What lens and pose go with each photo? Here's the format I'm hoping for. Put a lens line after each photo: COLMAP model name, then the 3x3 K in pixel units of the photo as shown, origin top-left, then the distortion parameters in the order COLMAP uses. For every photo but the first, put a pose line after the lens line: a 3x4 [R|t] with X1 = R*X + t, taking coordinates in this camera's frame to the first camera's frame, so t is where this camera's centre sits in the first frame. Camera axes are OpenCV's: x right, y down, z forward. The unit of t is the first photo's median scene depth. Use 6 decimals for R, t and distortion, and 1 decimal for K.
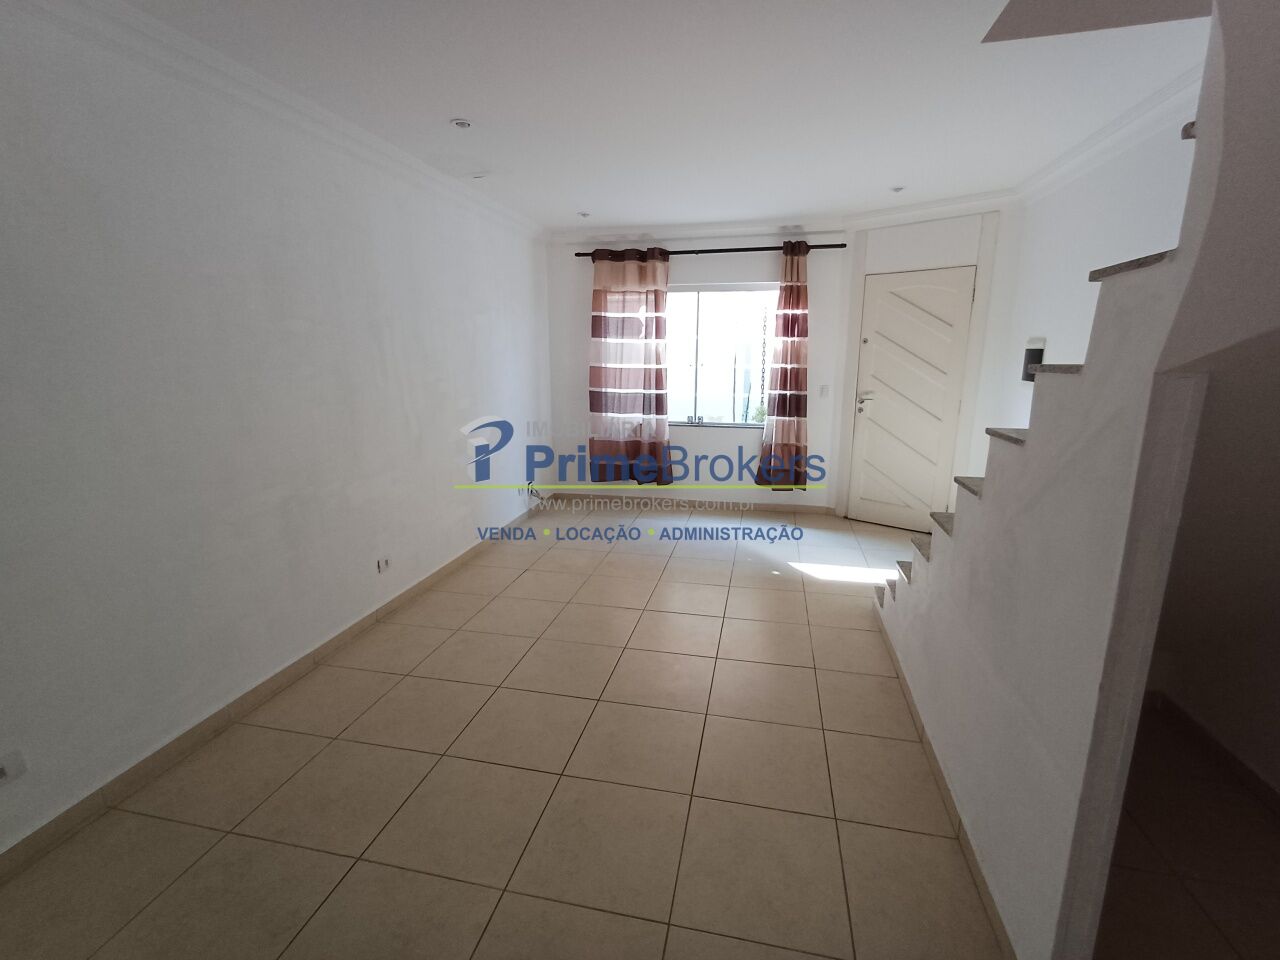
lens RADIAL K [[584.6, 0, 639.5], [0, 584.6, 474.3], [0, 0, 1]] dist [0.001123, -0.000084]
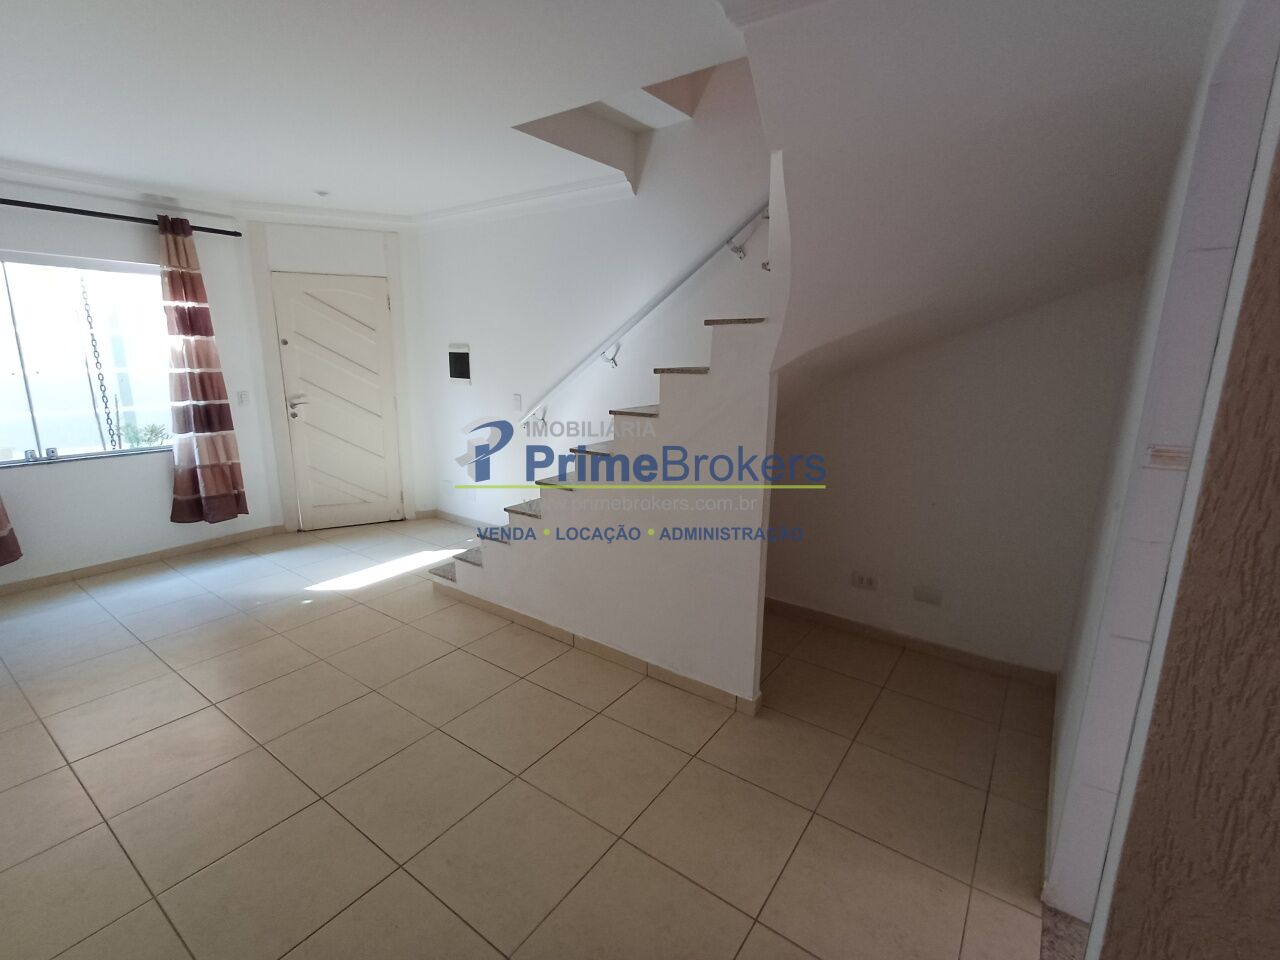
lens RADIAL K [[584.6, 0, 639.5], [0, 584.6, 474.3], [0, 0, 1]] dist [0.001123, -0.000084]
pose [[0.390932, -0.186656, 0.901295, -0.261959], [0.181137, 0.975674, 0.123493, -0.031302], [-0.902420, 0.114980, 0.415232, 0.112236]]
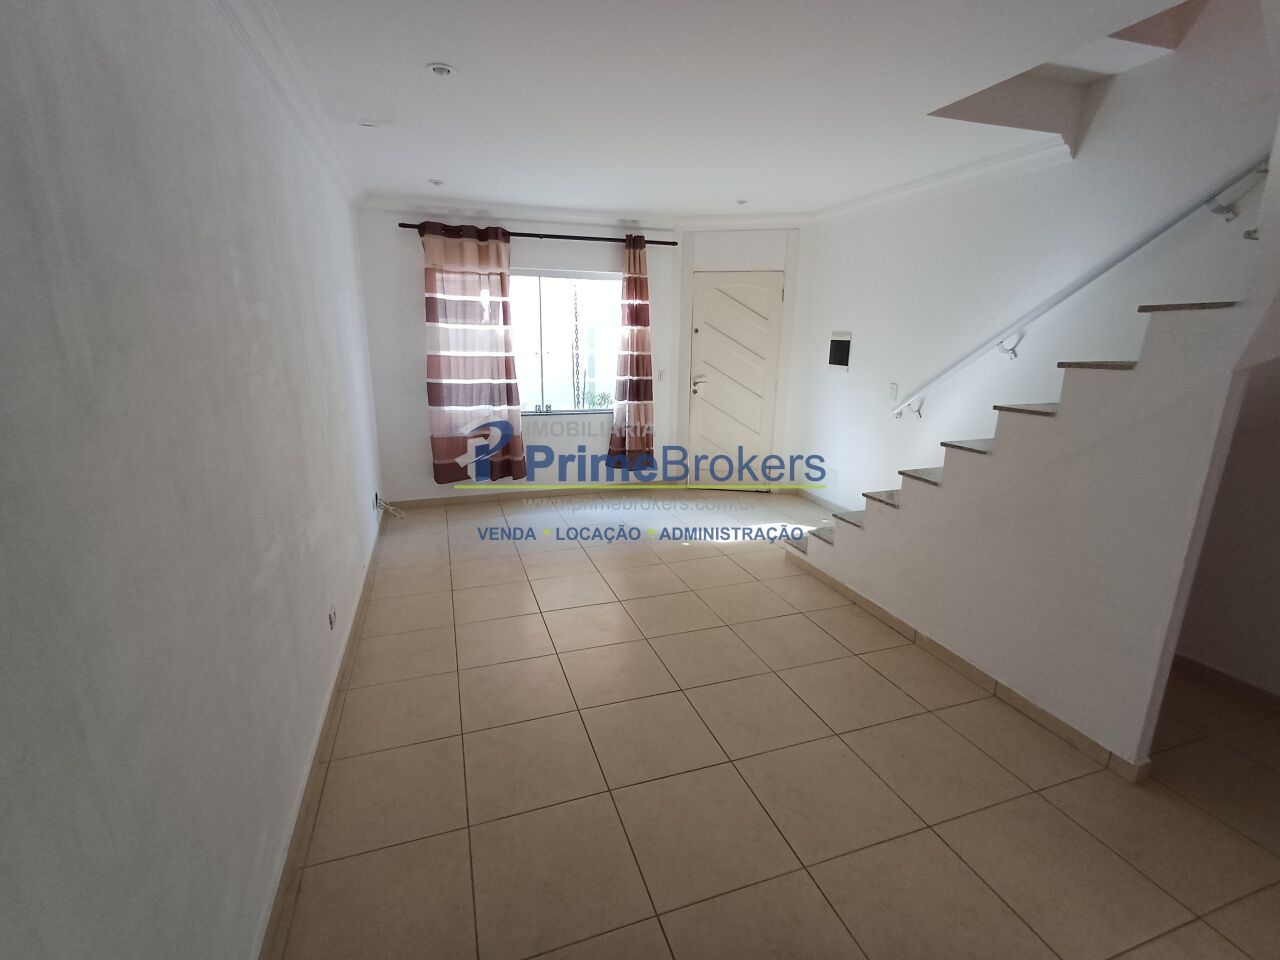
lens RADIAL K [[584.6, 0, 639.5], [0, 584.6, 474.3], [0, 0, 1]] dist [0.001123, -0.000084]
pose [[0.852675, -0.113949, 0.509864, -0.299271], [0.097012, 0.993485, 0.059794, -0.027923], [-0.513356, -0.001522, 0.858174, 0.078313]]
